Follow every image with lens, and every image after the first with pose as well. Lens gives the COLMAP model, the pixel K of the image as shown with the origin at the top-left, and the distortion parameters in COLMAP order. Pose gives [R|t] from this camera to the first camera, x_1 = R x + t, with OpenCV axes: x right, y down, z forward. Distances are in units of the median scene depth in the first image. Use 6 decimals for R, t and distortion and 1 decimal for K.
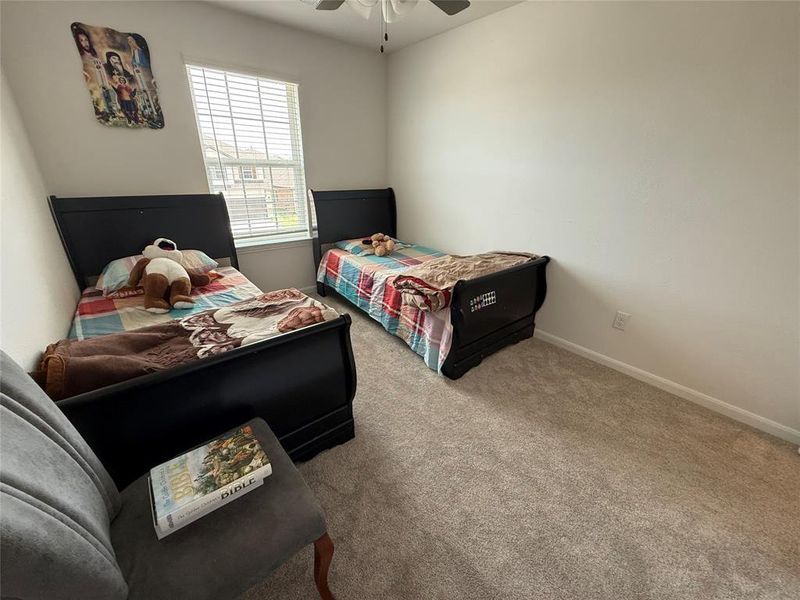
lens RADIAL K [[319.9, 0, 397.5], [0, 319.9, 301.6], [0, 0, 1]] dist [-0.000316, -0.000266]
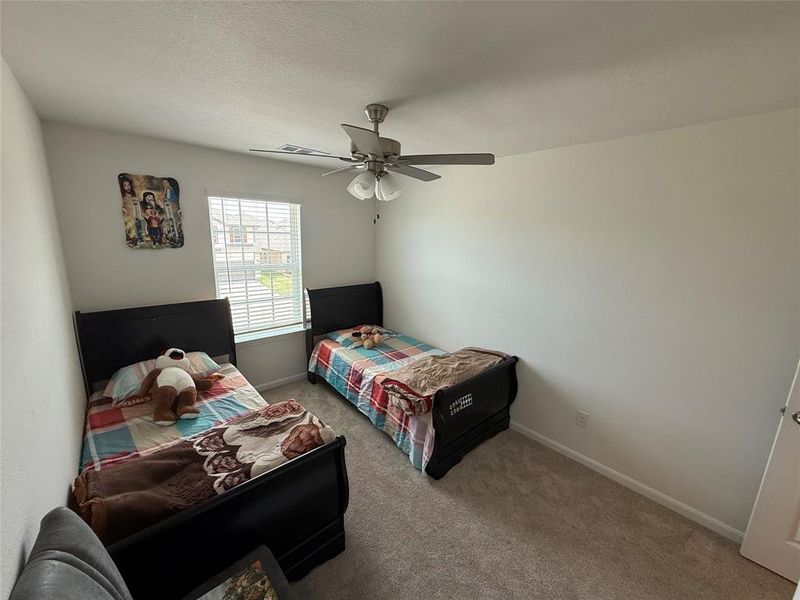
lens RADIAL K [[319.9, 0, 397.5], [0, 319.9, 301.6], [0, 0, 1]] dist [-0.000316, -0.000266]
pose [[0.998850, 0.004280, 0.047755, -0.010719], [0.004155, 0.984534, -0.175143, -0.157777], [-0.047766, 0.175140, 0.983384, -0.157158]]
